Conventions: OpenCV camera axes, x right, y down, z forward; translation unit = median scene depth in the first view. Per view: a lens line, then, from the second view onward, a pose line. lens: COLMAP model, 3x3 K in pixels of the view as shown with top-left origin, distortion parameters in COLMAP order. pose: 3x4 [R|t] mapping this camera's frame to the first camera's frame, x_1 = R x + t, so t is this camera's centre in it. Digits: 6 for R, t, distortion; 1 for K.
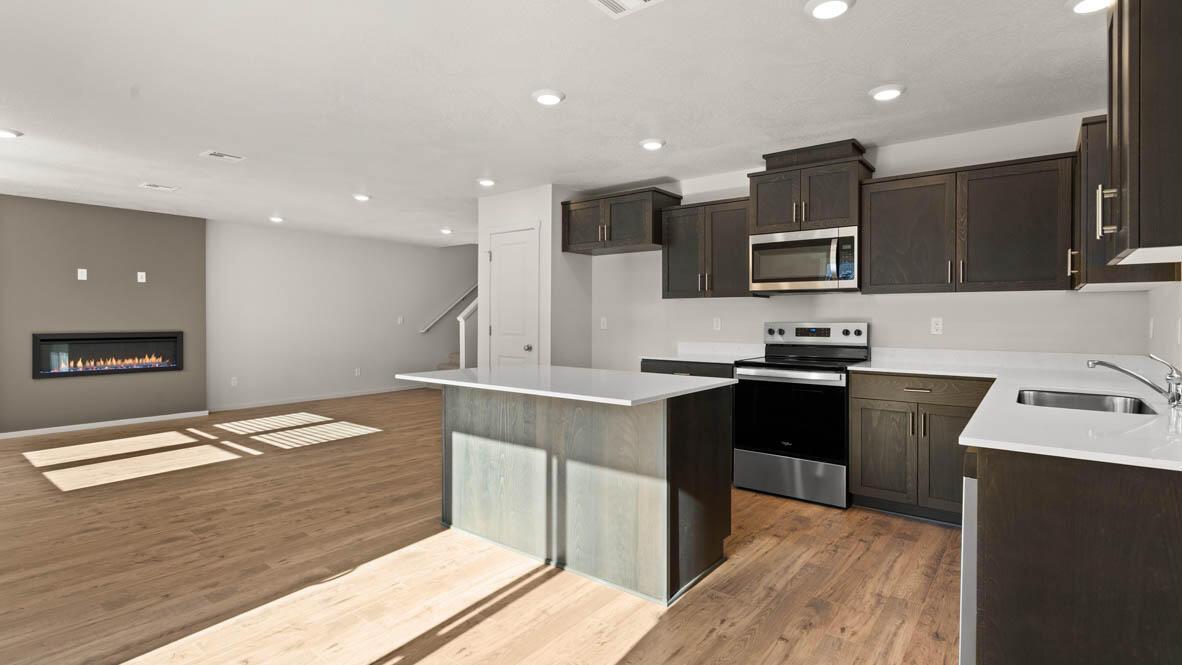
lens RADIAL K [[561.7, 0, 597.3], [0, 561.7, 319.3], [0, 0, 1]] dist [0.001505, -0.000616]
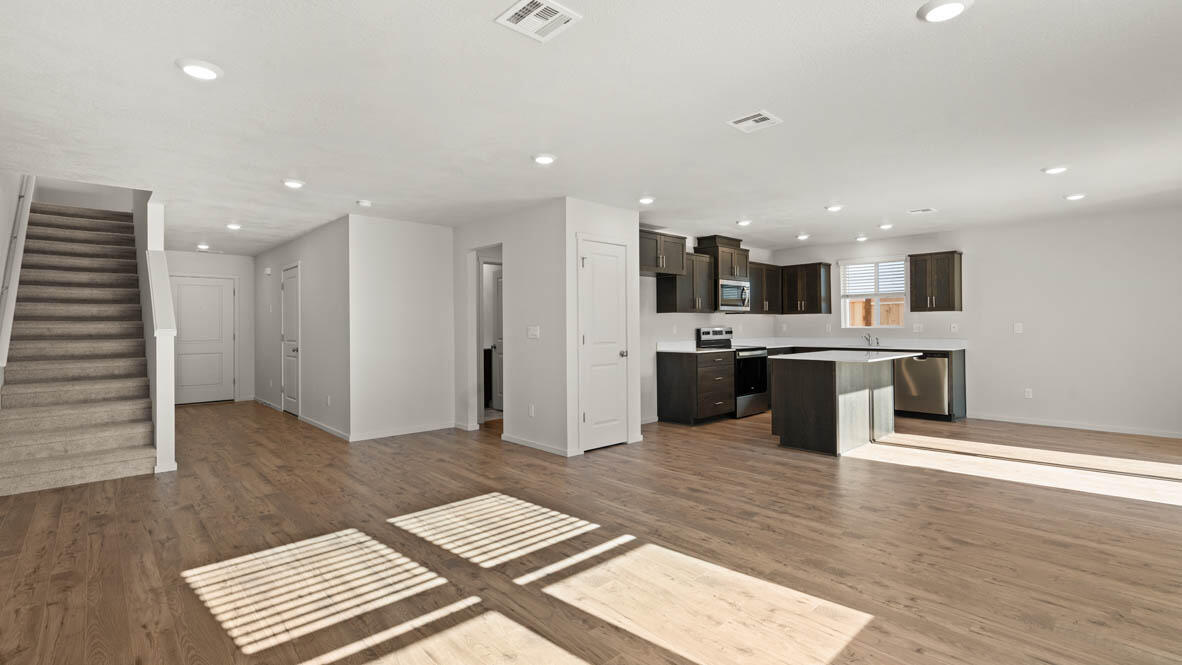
lens RADIAL K [[530.3, 0, 591.0], [0, 530.3, 332.5], [0, 0, 1]] dist [-0.004317, -0.000415]
pose [[0.163886, -0.016259, 0.986345, -1.422163], [0.011906, 0.999824, 0.014503, -0.009188], [-0.986408, 0.009367, 0.164050, 1.101694]]
